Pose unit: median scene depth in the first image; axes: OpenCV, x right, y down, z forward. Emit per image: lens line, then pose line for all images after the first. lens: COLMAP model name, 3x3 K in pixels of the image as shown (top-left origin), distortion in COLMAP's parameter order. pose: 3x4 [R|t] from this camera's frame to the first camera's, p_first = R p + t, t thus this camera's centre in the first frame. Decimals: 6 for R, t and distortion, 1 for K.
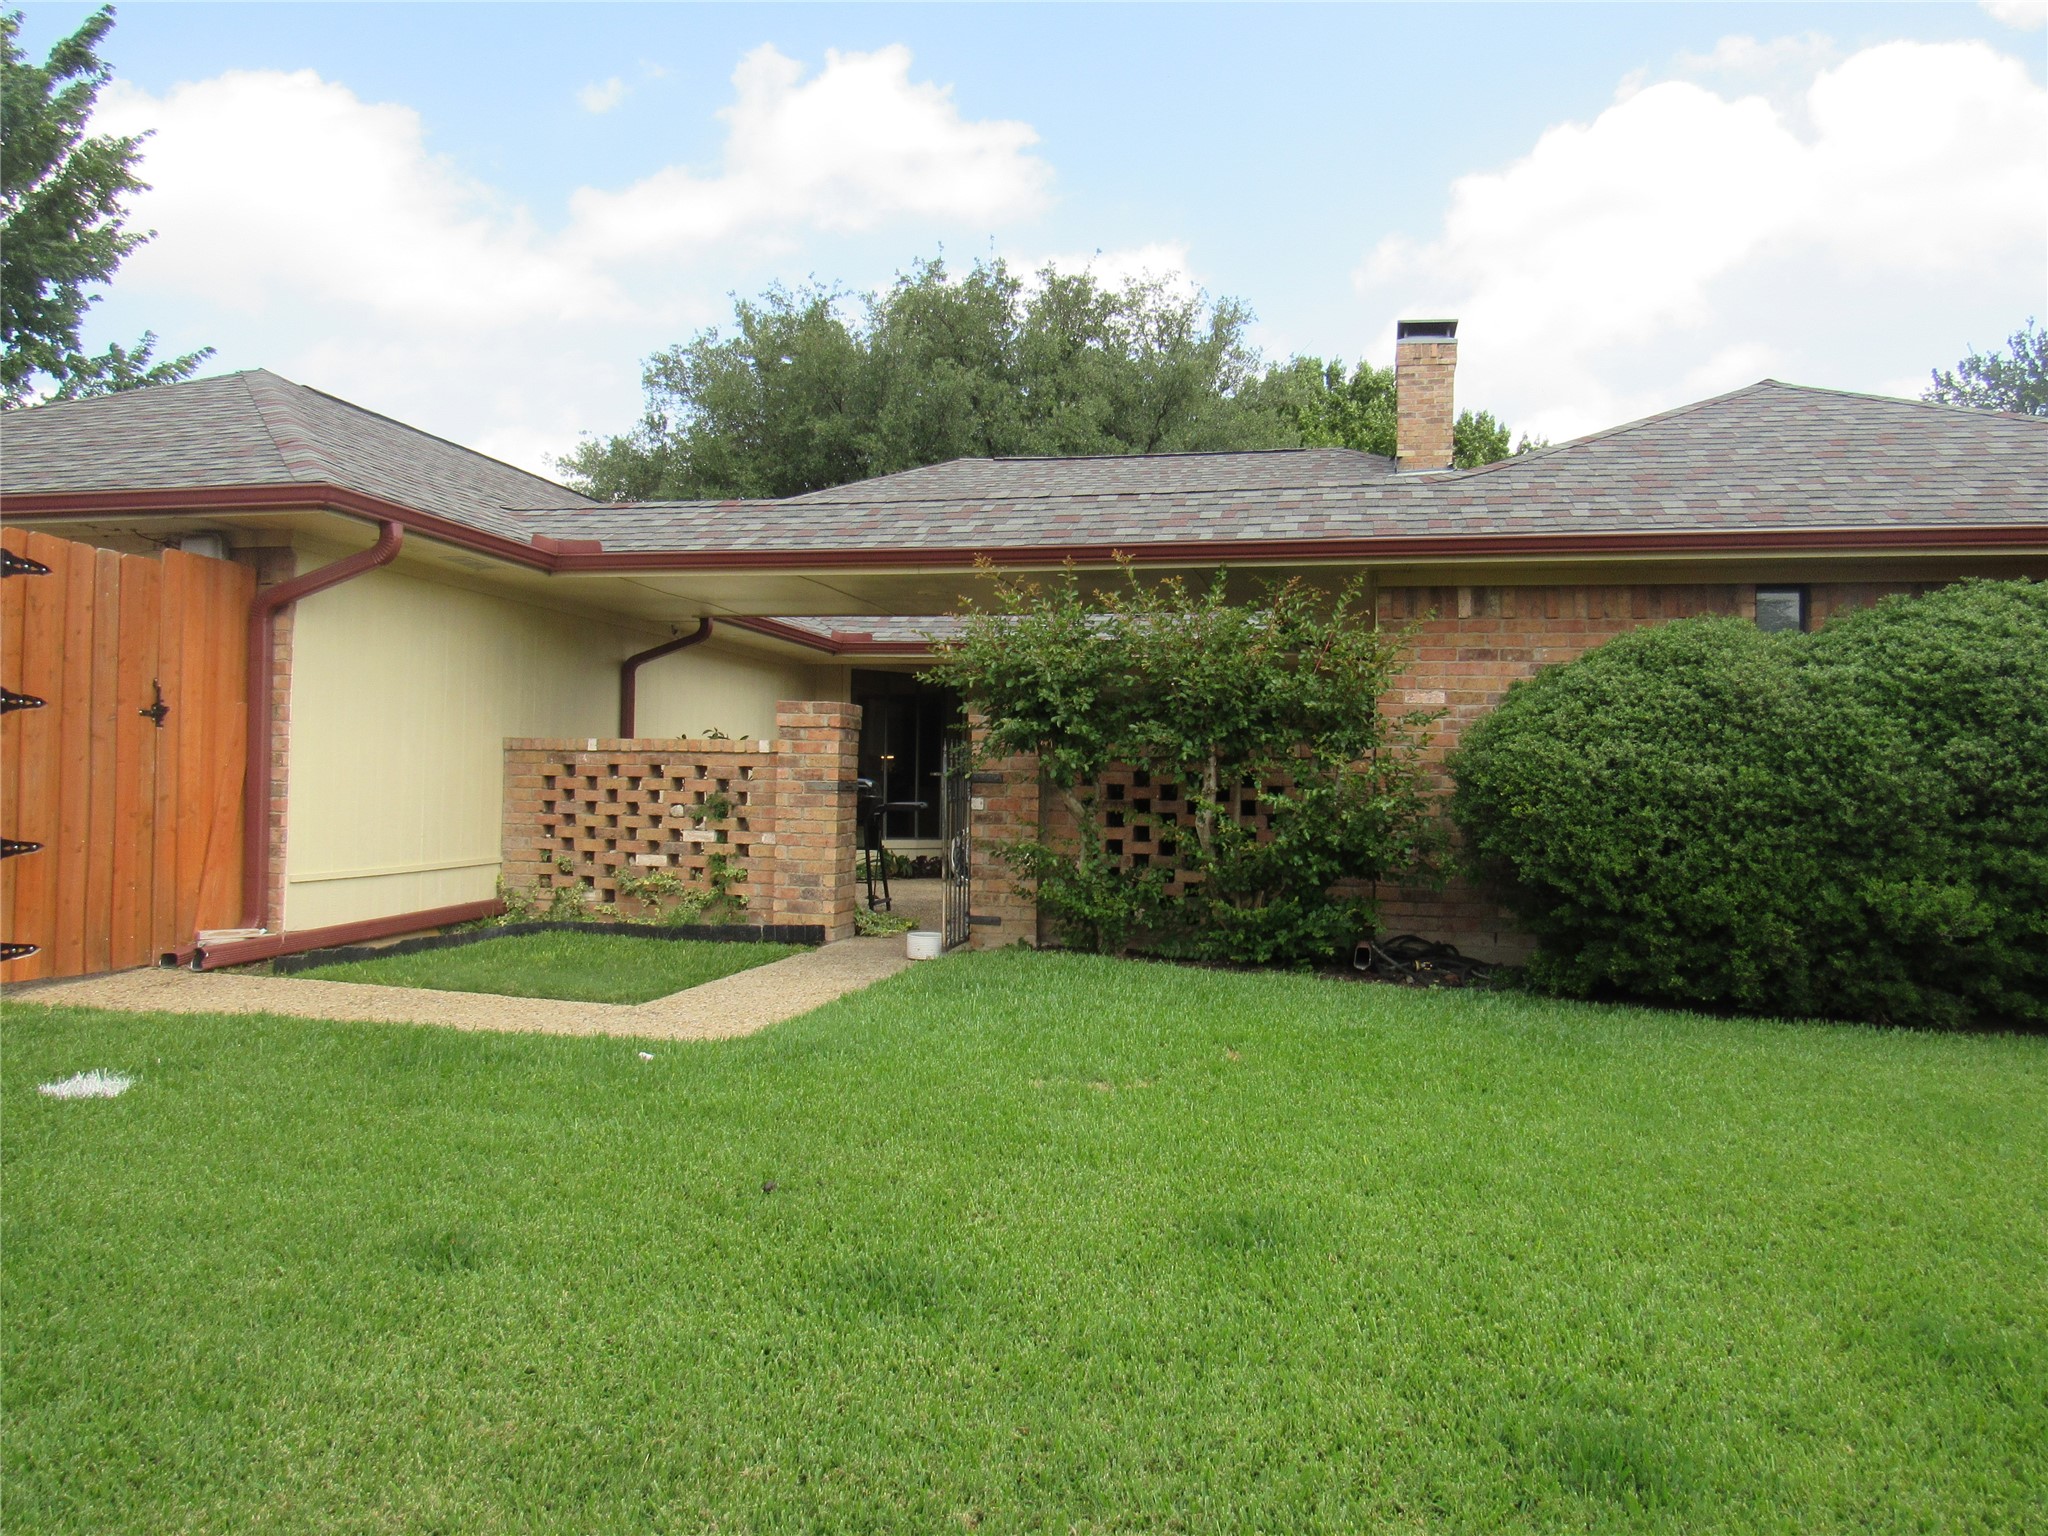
lens RADIAL K [[1504.7, 0, 1024.0], [0, 1504.7, 768.0], [0, 0, 1]] dist [-0.008414, -0.003620]
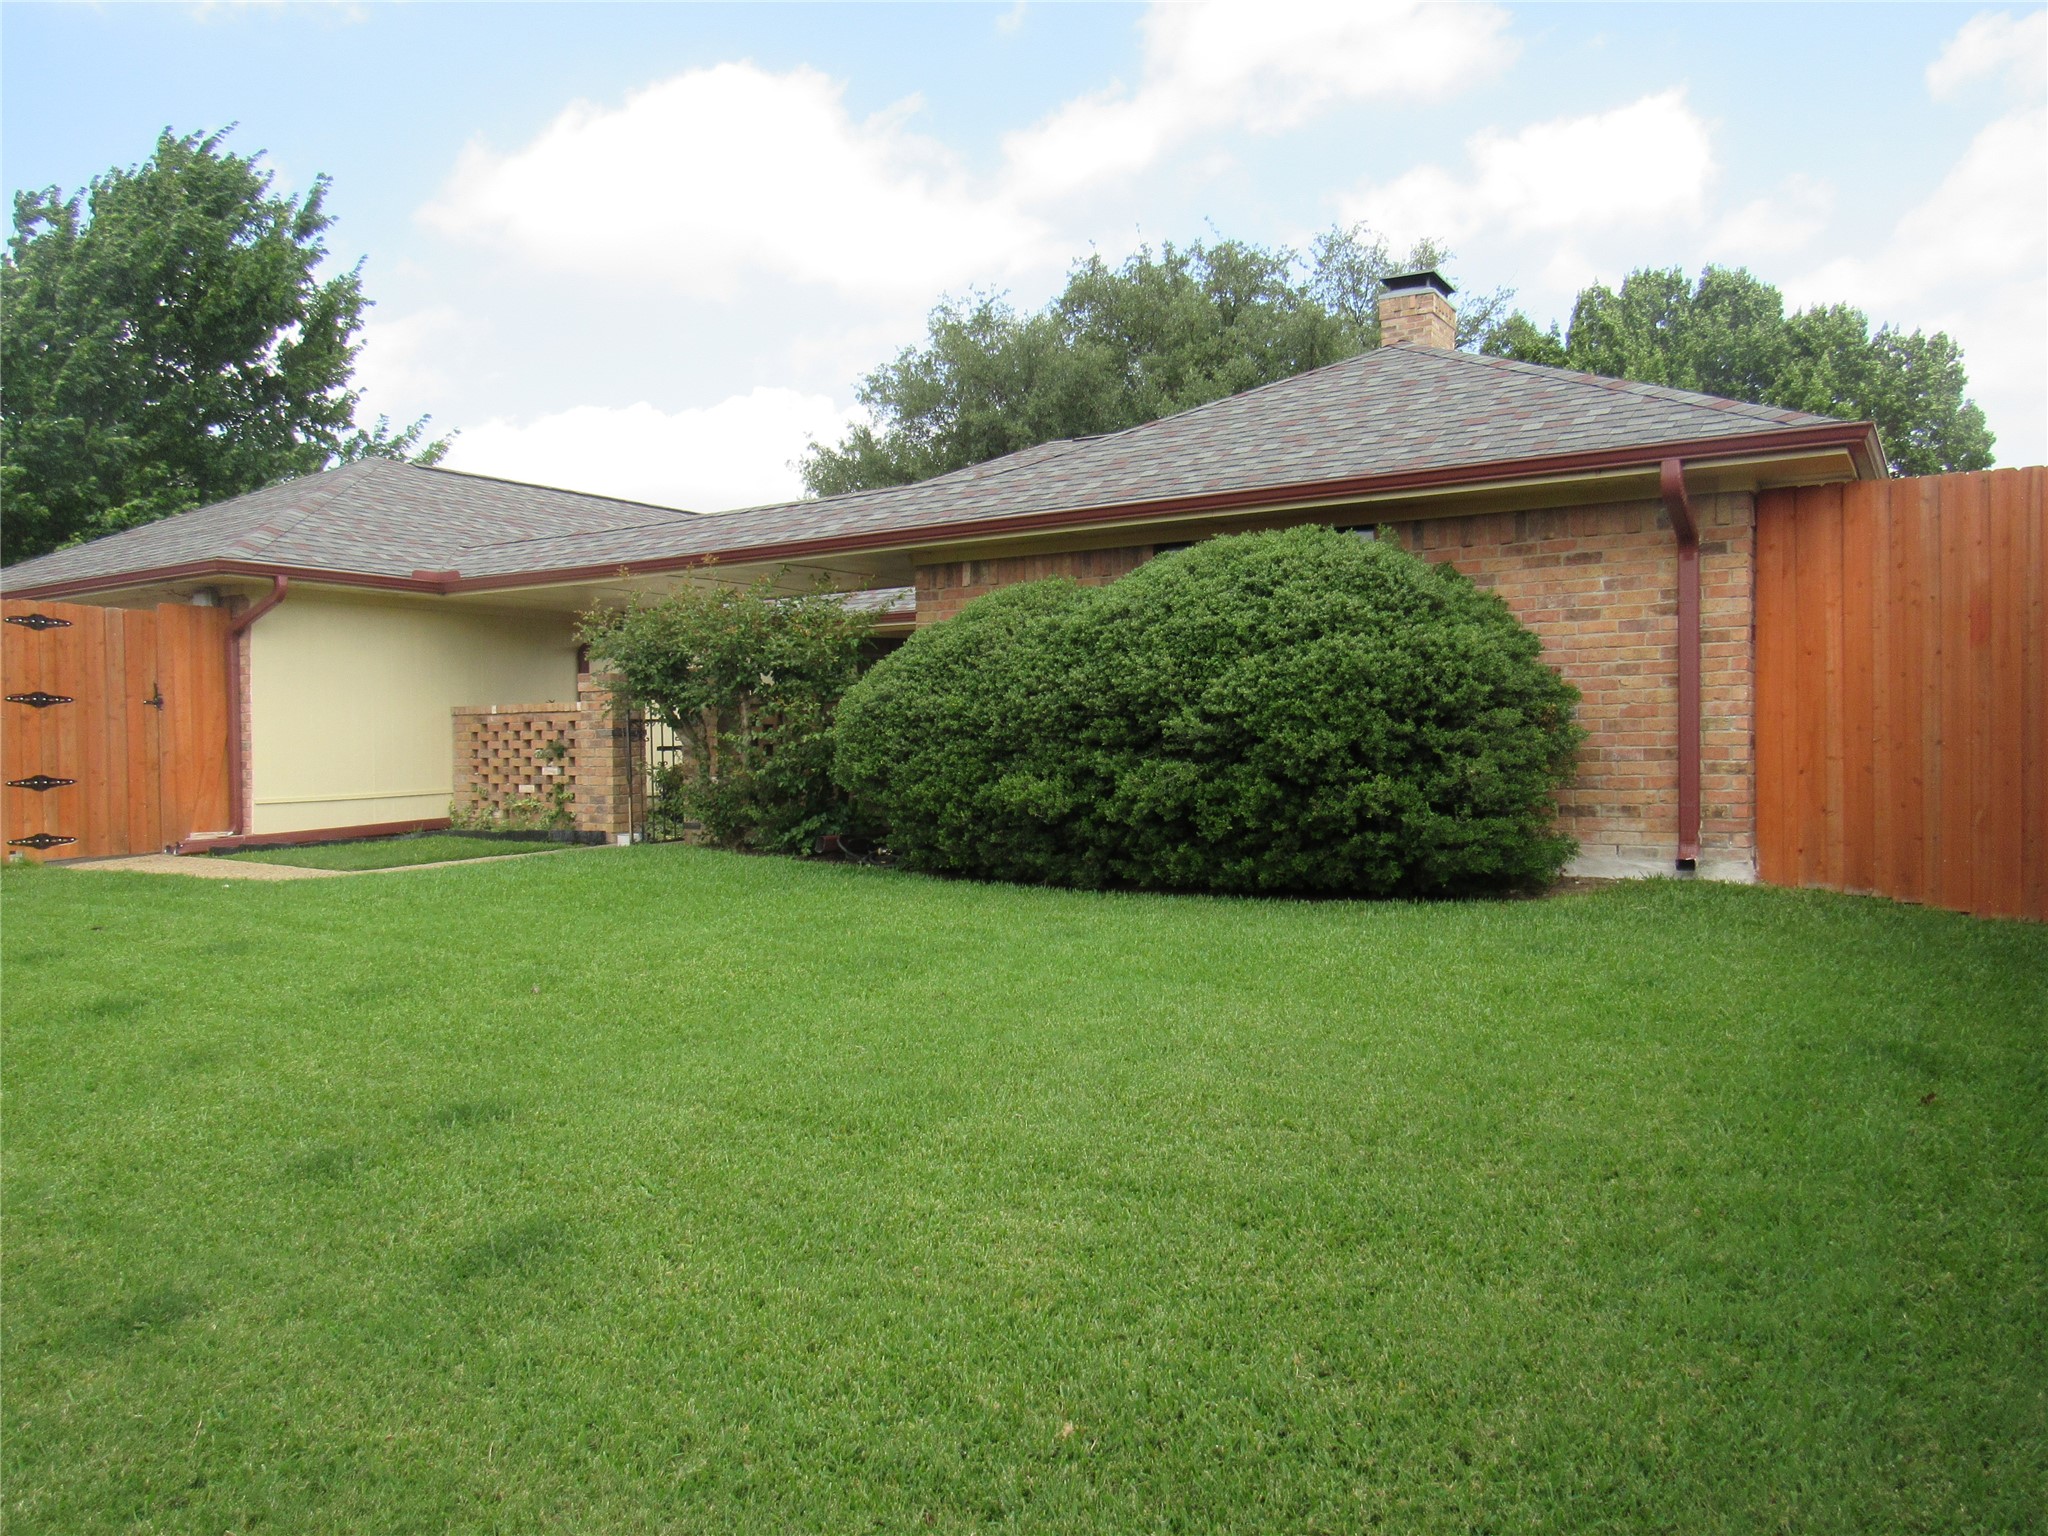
lens RADIAL K [[1504.7, 0, 1024.0], [0, 1504.7, 768.0], [0, 0, 1]] dist [-0.008414, -0.003620]
pose [[0.934130, -0.024390, -0.356099, 0.715369], [0.035989, 0.999014, 0.025982, 0.021836], [0.355114, -0.037086, 0.934087, -0.173261]]
